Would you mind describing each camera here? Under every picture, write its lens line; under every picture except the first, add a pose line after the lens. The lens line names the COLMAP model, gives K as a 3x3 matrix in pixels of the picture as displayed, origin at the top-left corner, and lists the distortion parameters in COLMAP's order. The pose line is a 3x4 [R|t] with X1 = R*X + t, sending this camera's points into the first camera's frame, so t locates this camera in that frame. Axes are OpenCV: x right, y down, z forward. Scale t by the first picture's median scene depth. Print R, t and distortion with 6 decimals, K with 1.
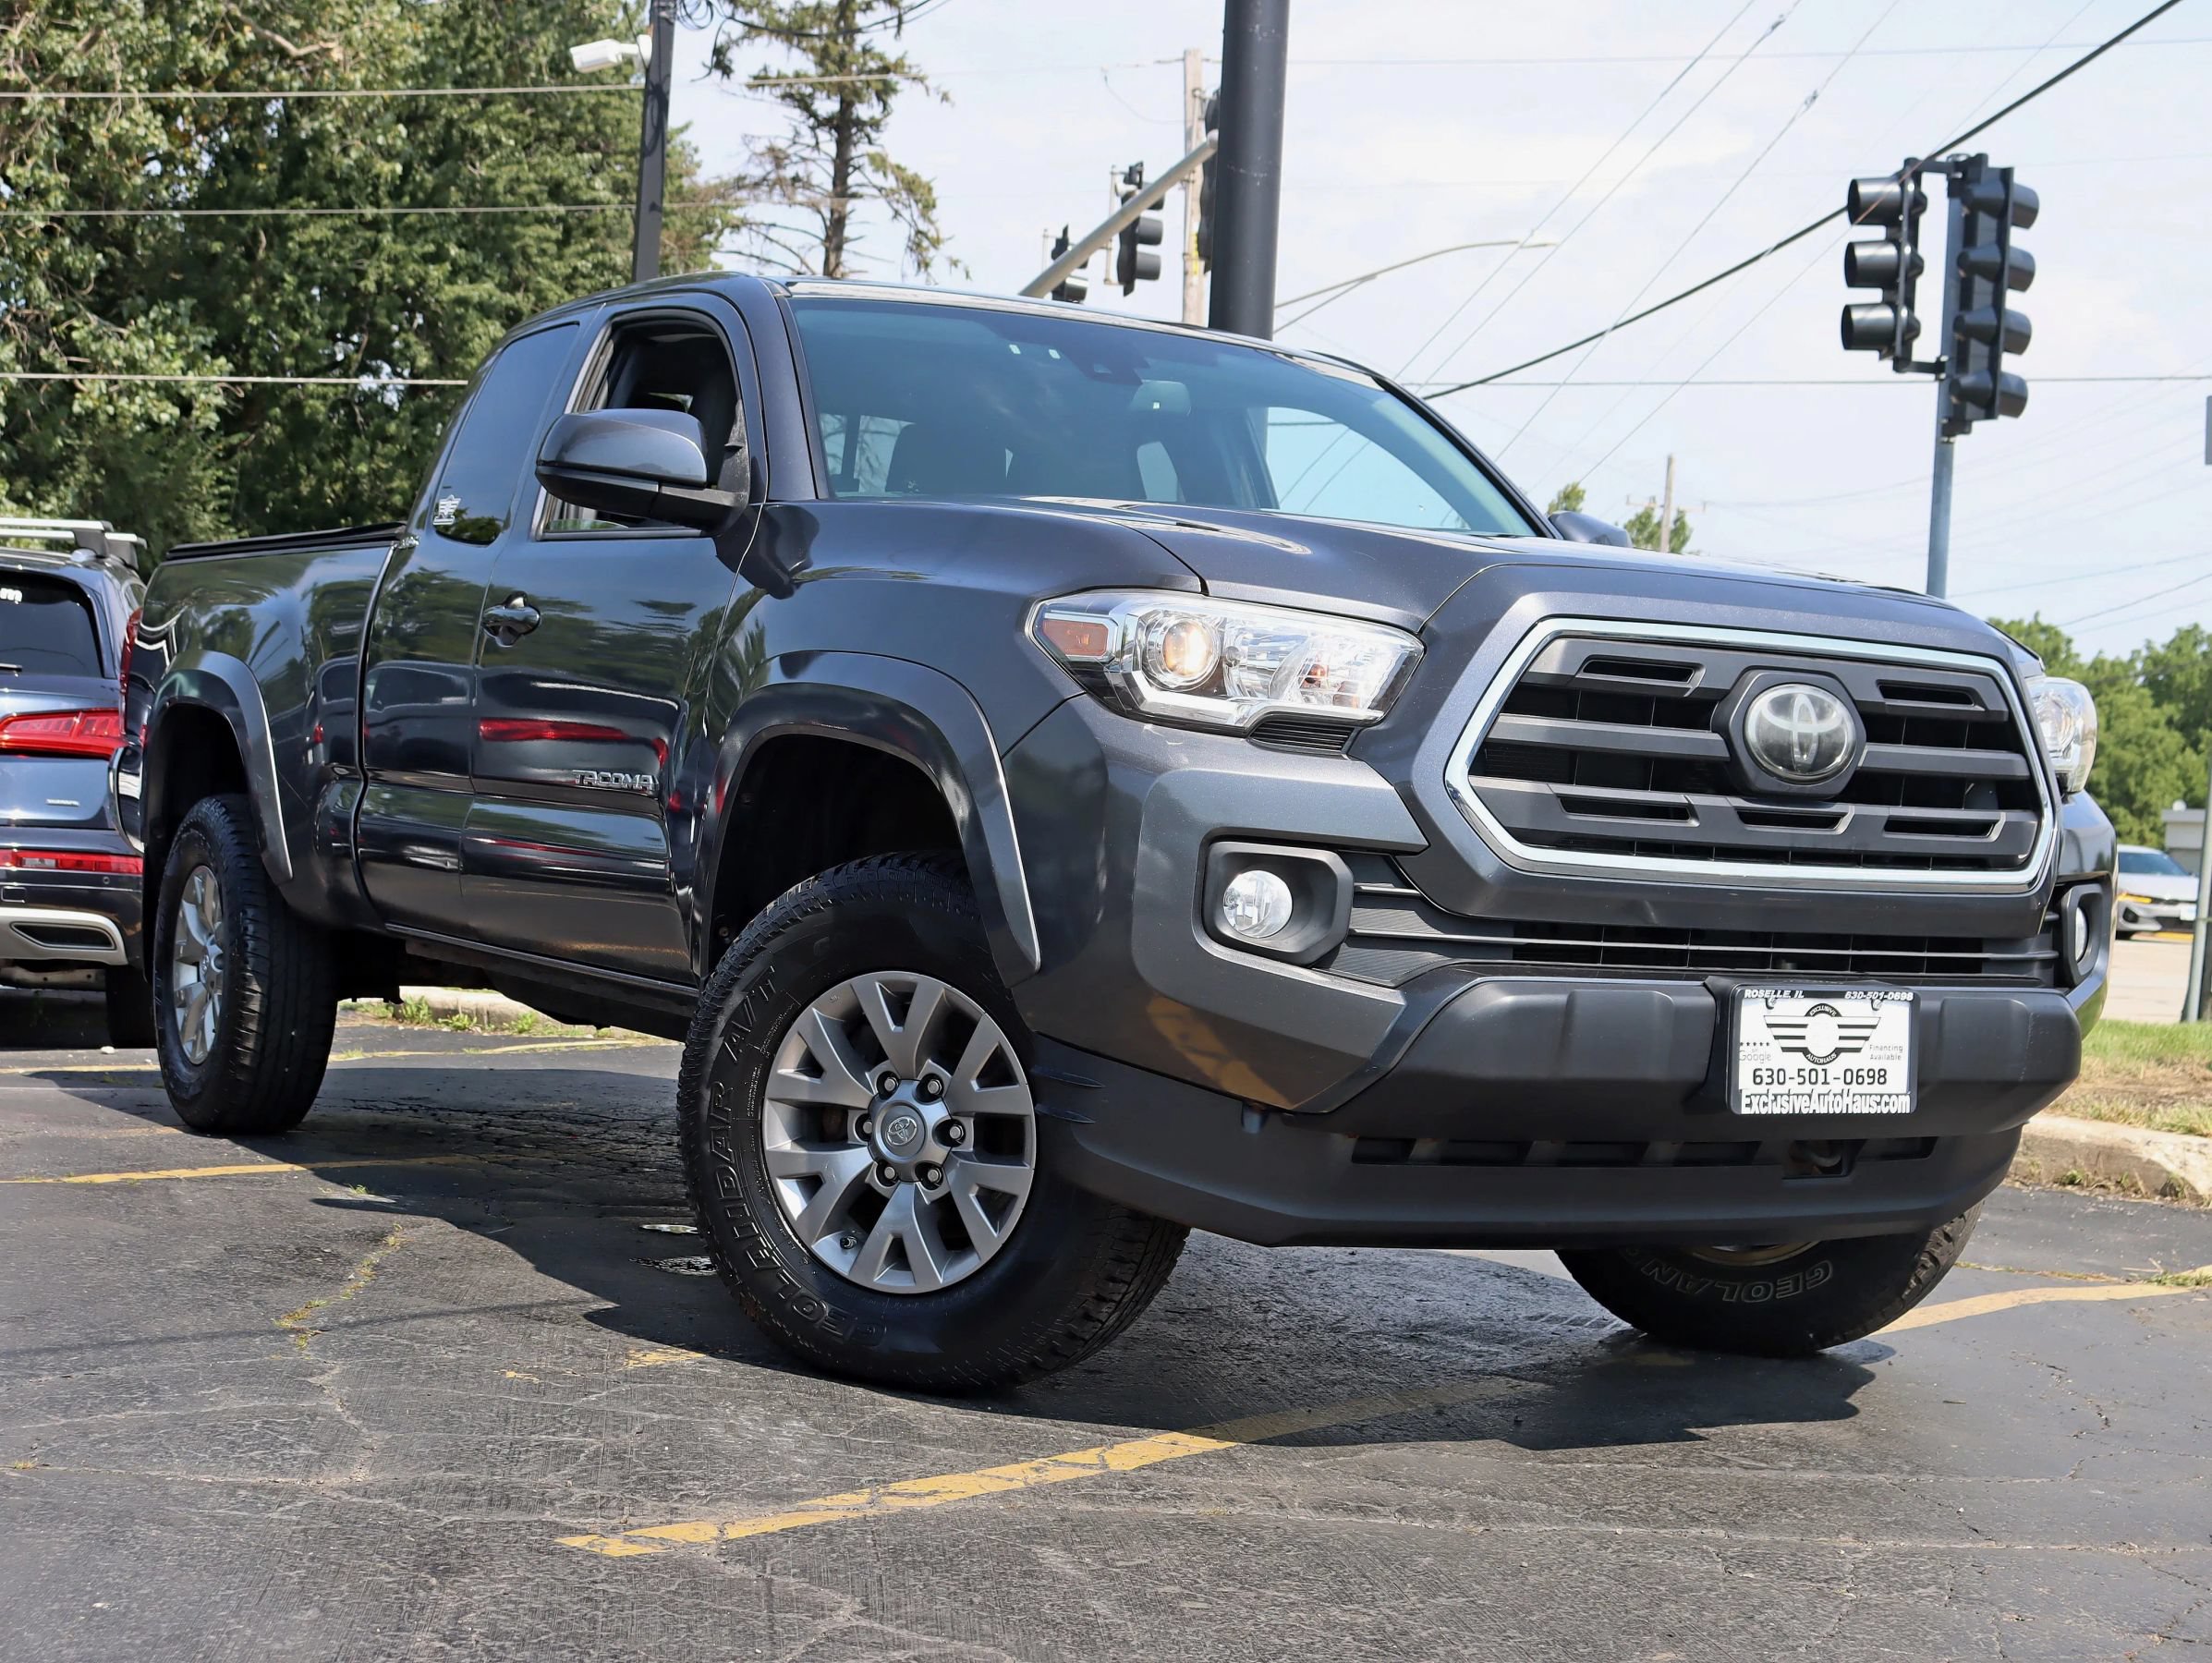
lens RADIAL K [[3469.9, 0, 1106.0], [0, 3469.9, 831.5], [0, 0, 1]] dist [-0.071619, 0.040173]
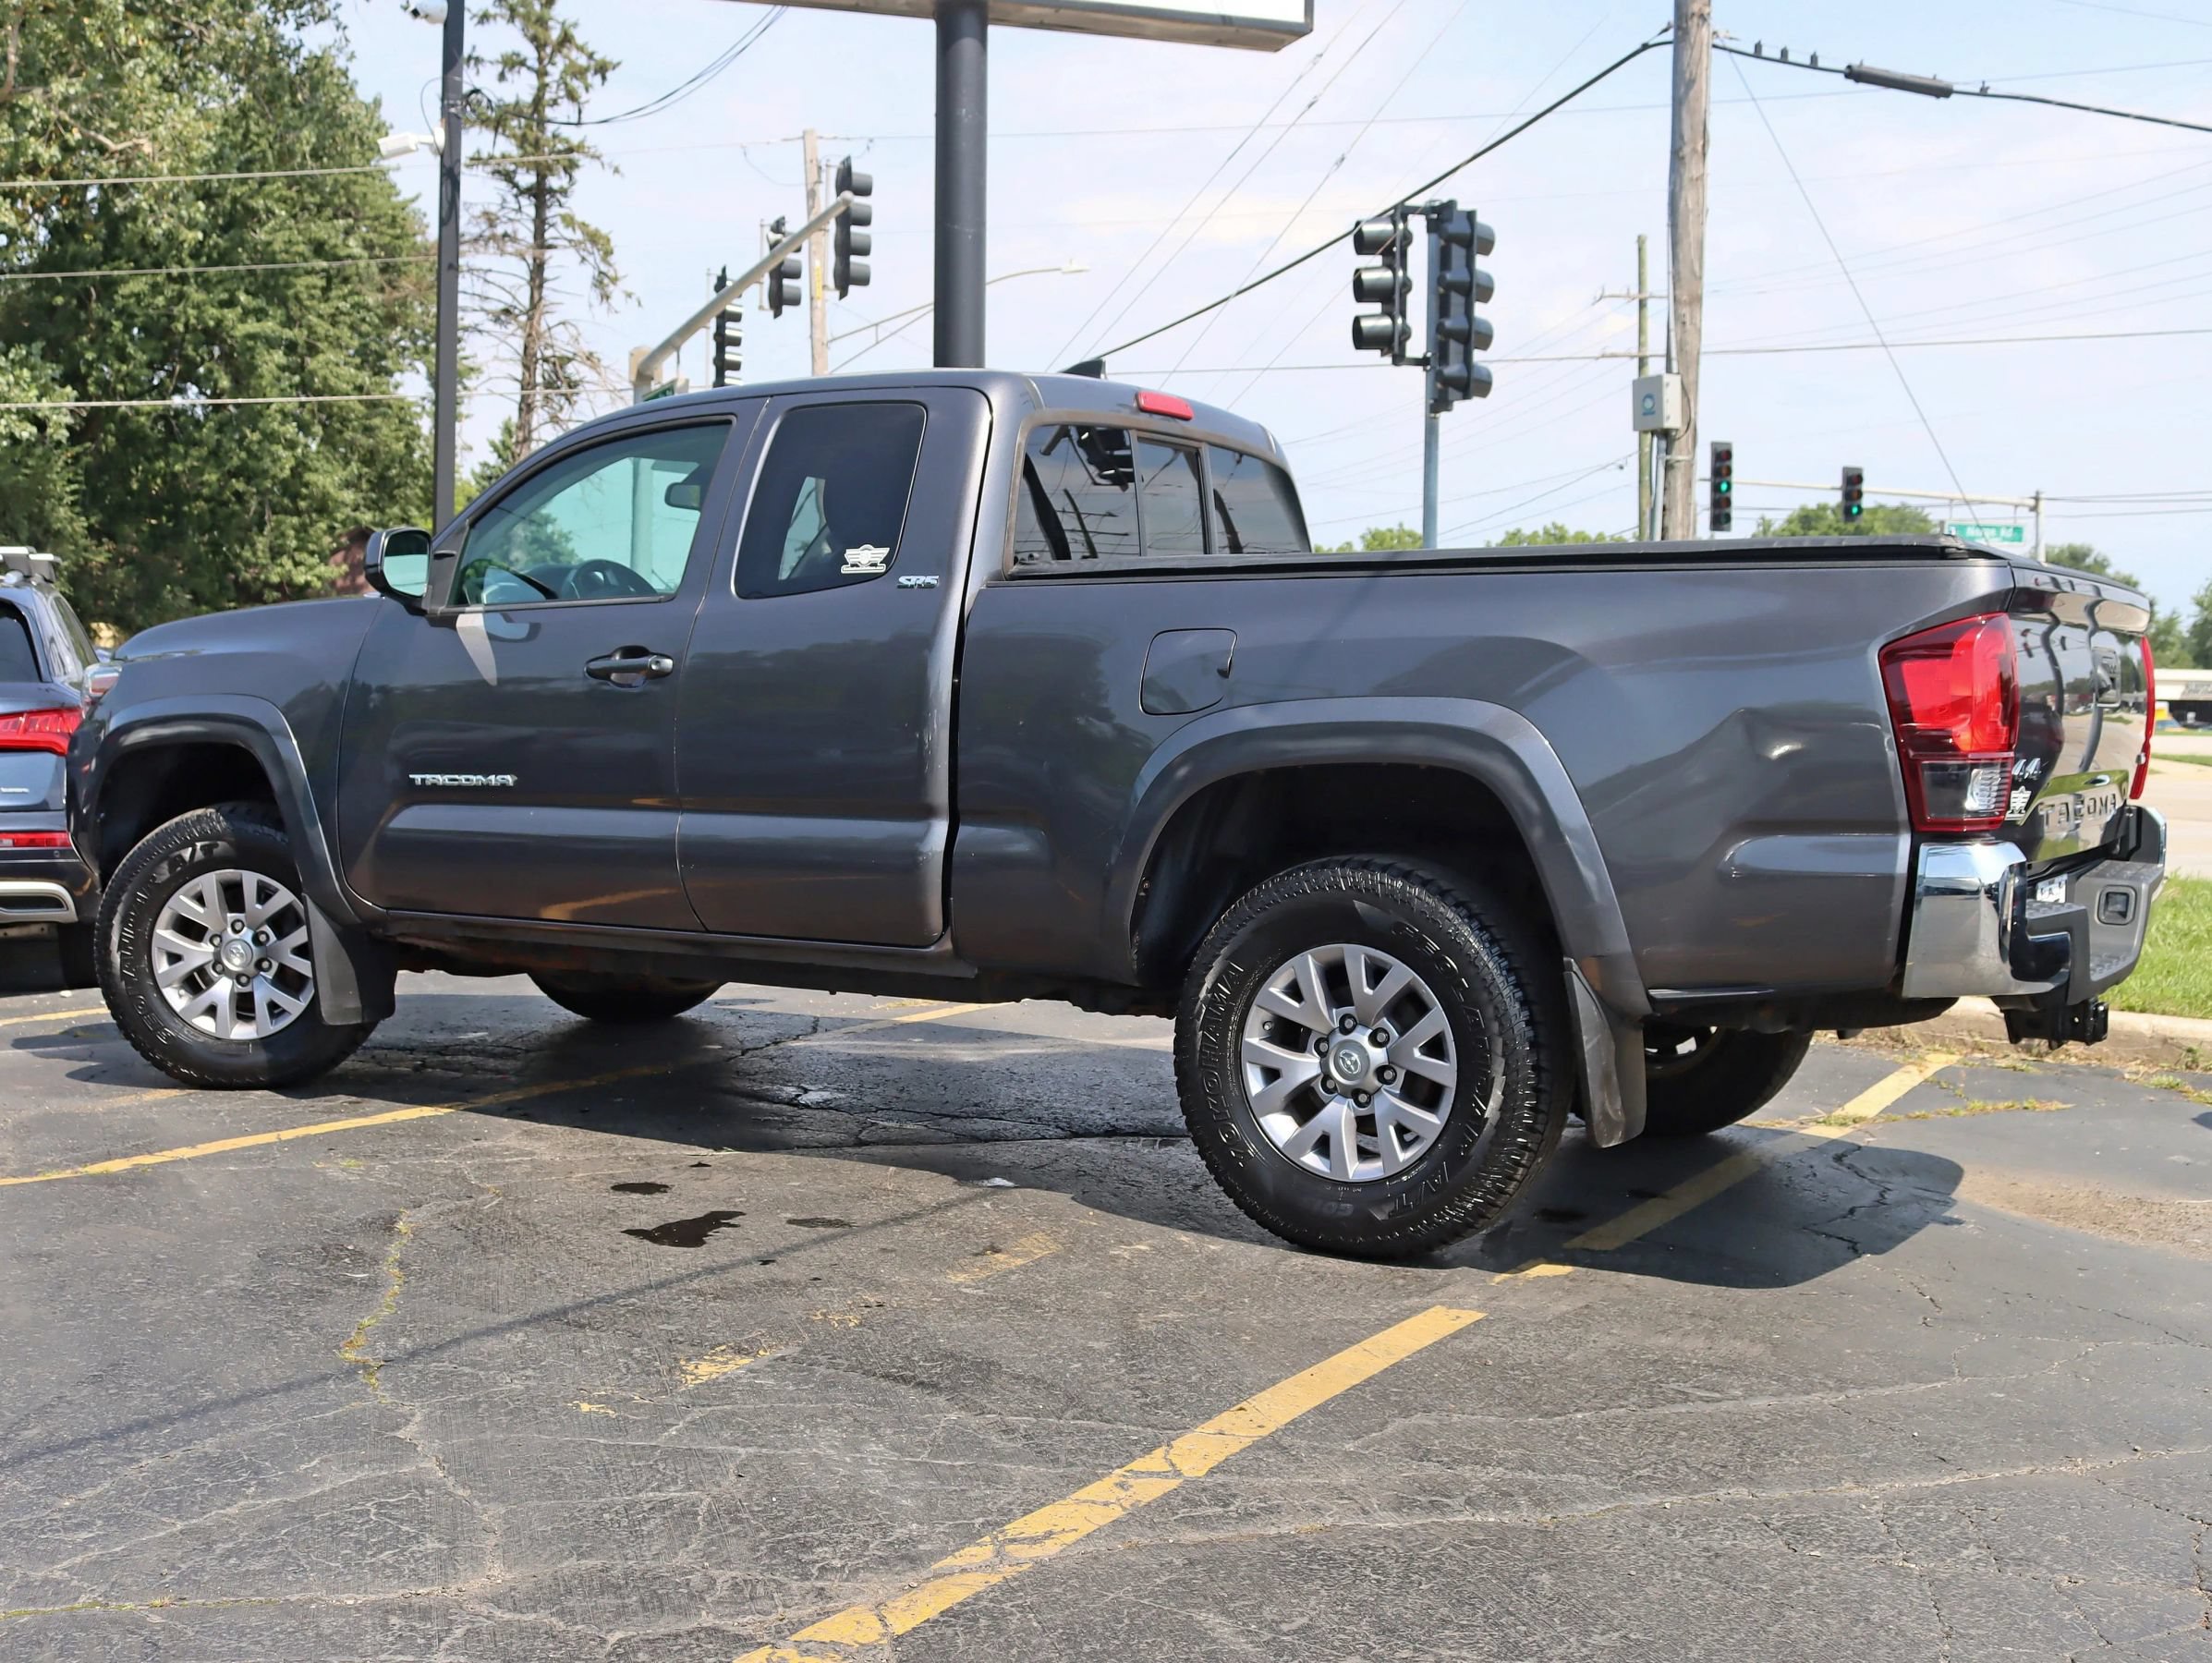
lens RADIAL K [[2519.7, 0, 1091.6], [0, 2519.7, 834.6], [0, 0, 1]] dist [-0.134255, 0.134946]
pose [[0.989261, -0.051023, 0.136962, -0.078534], [0.043574, 0.997431, 0.056849, -0.037588], [-0.139511, -0.050271, 0.988944, 0.159517]]
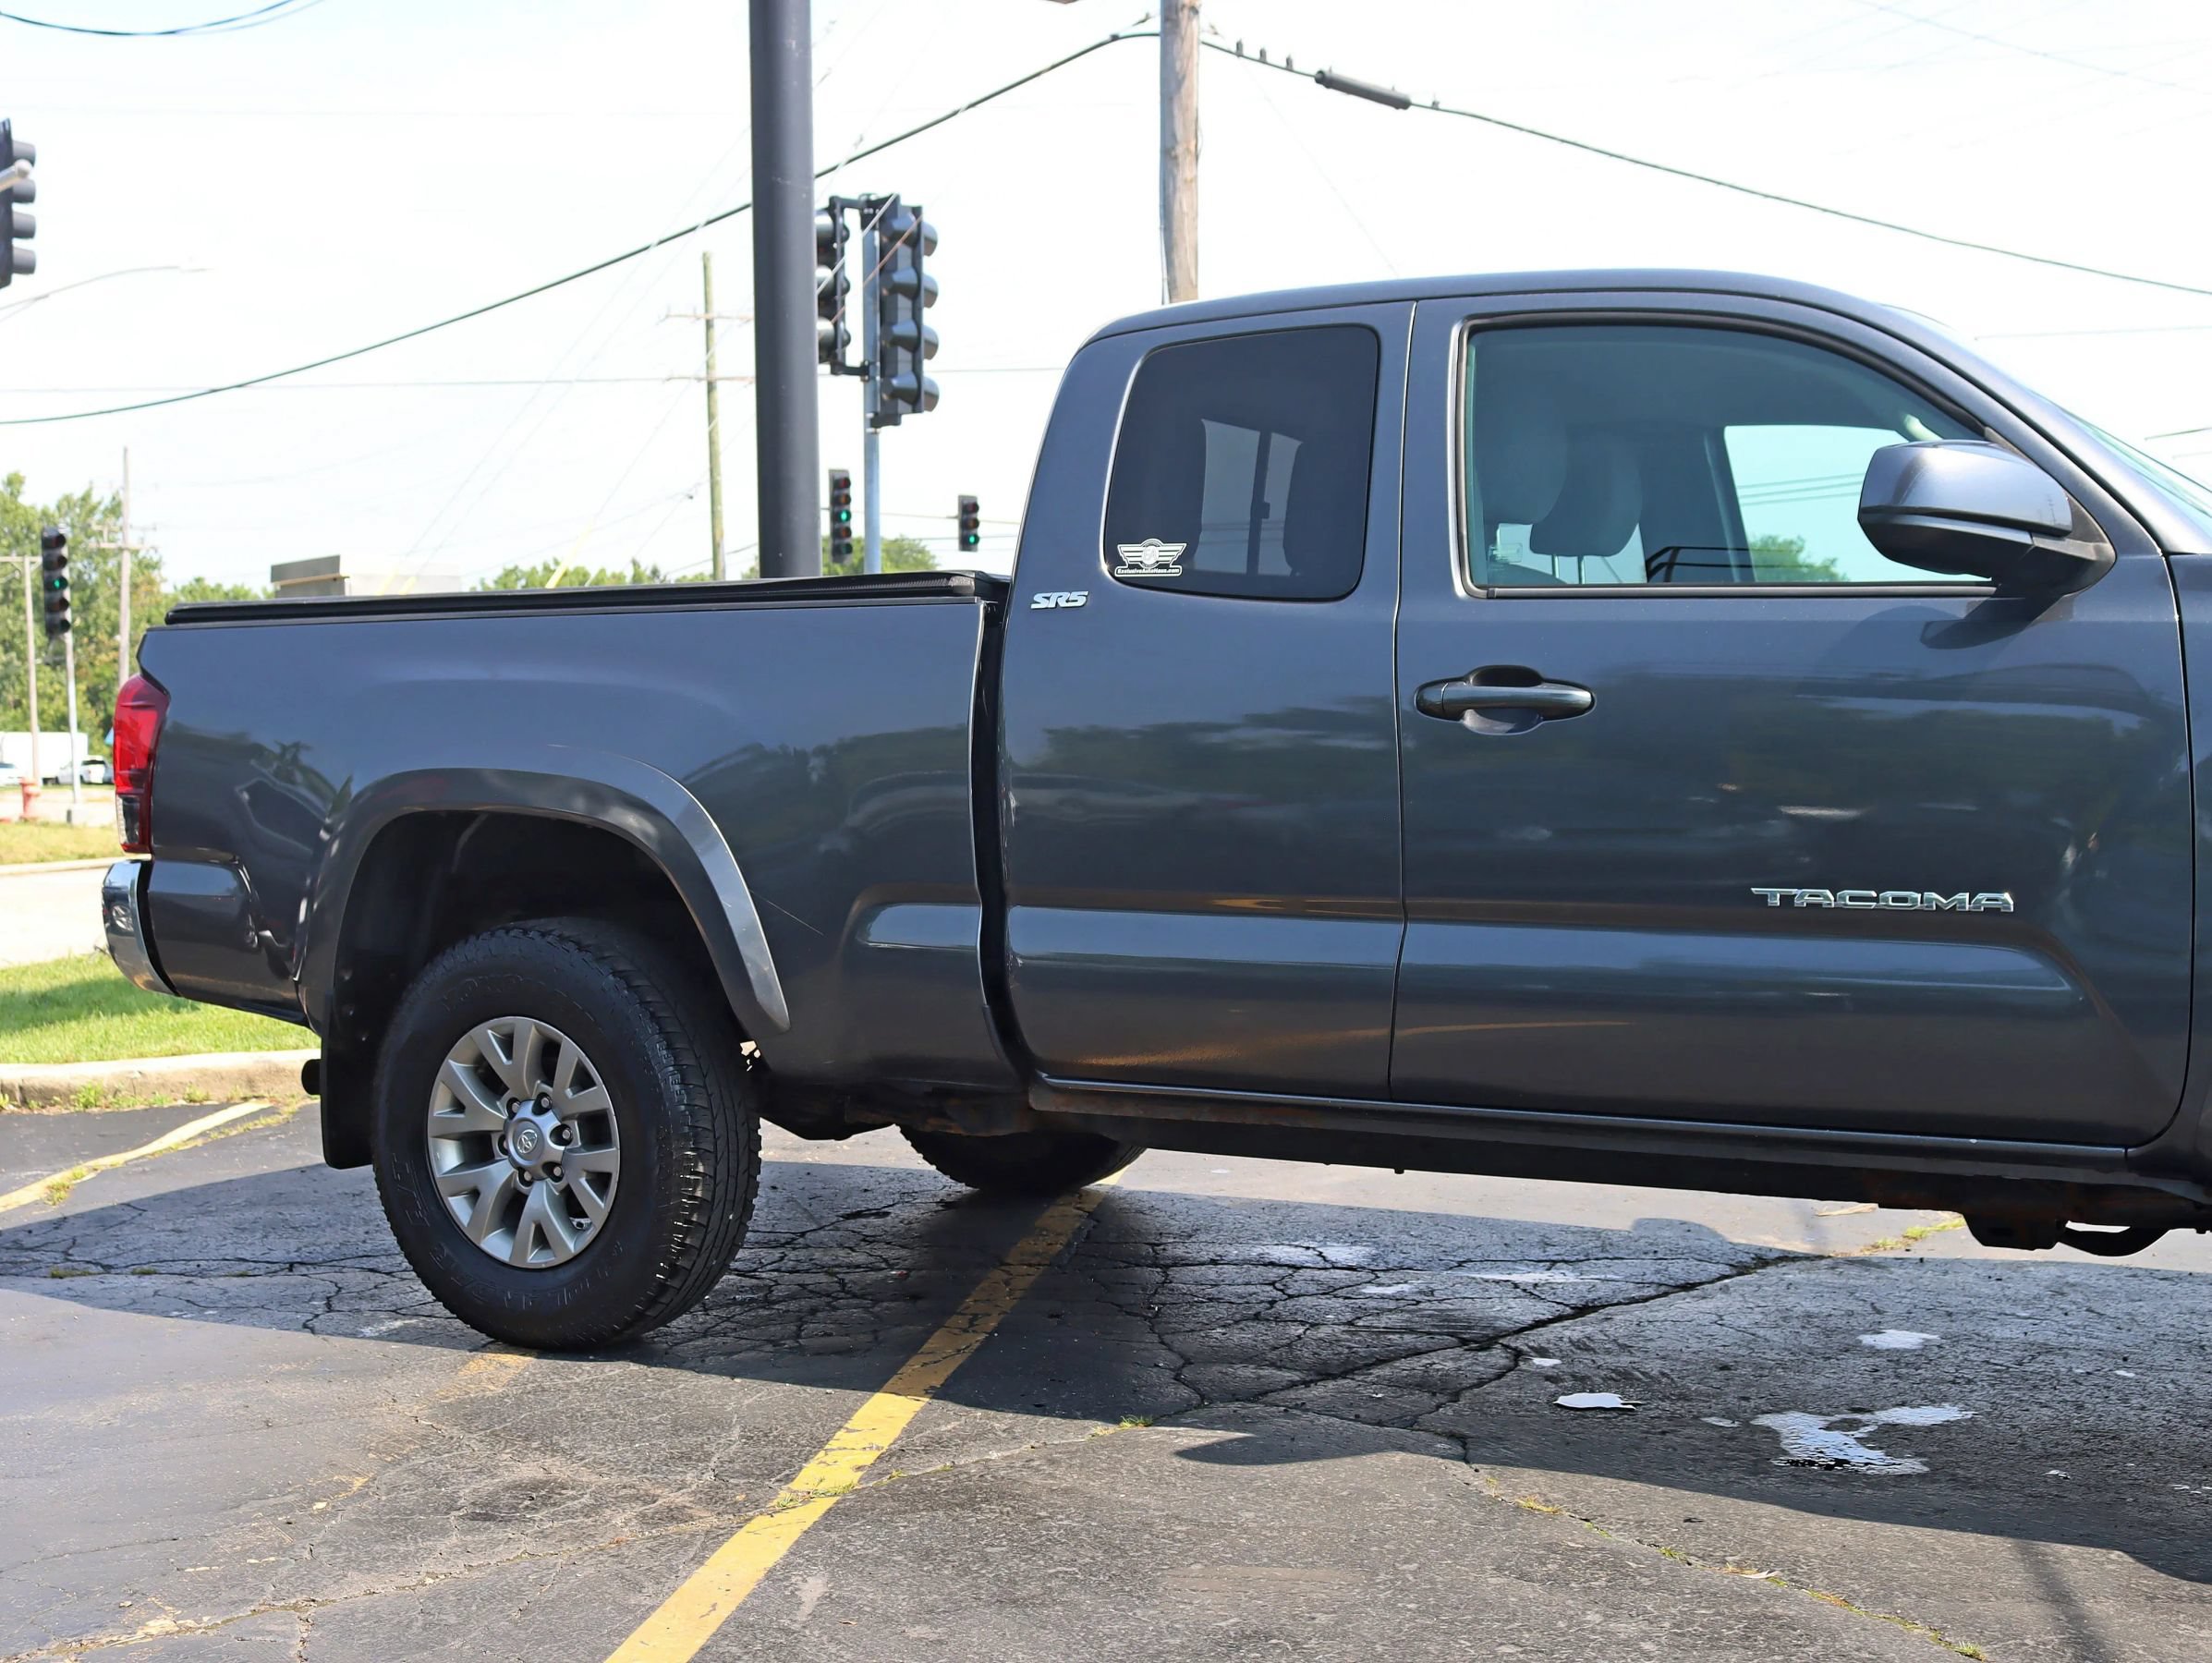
lens RADIAL K [[2666.1, 0, 1106.0], [0, 2666.1, 831.5], [0, 0, 1]] dist [-0.115098, 0.060700]
pose [[0.853053, -0.086480, 0.514608, -0.506252], [0.066076, 0.996135, 0.057868, -0.064724], [-0.517624, -0.015361, 0.855470, 0.467376]]
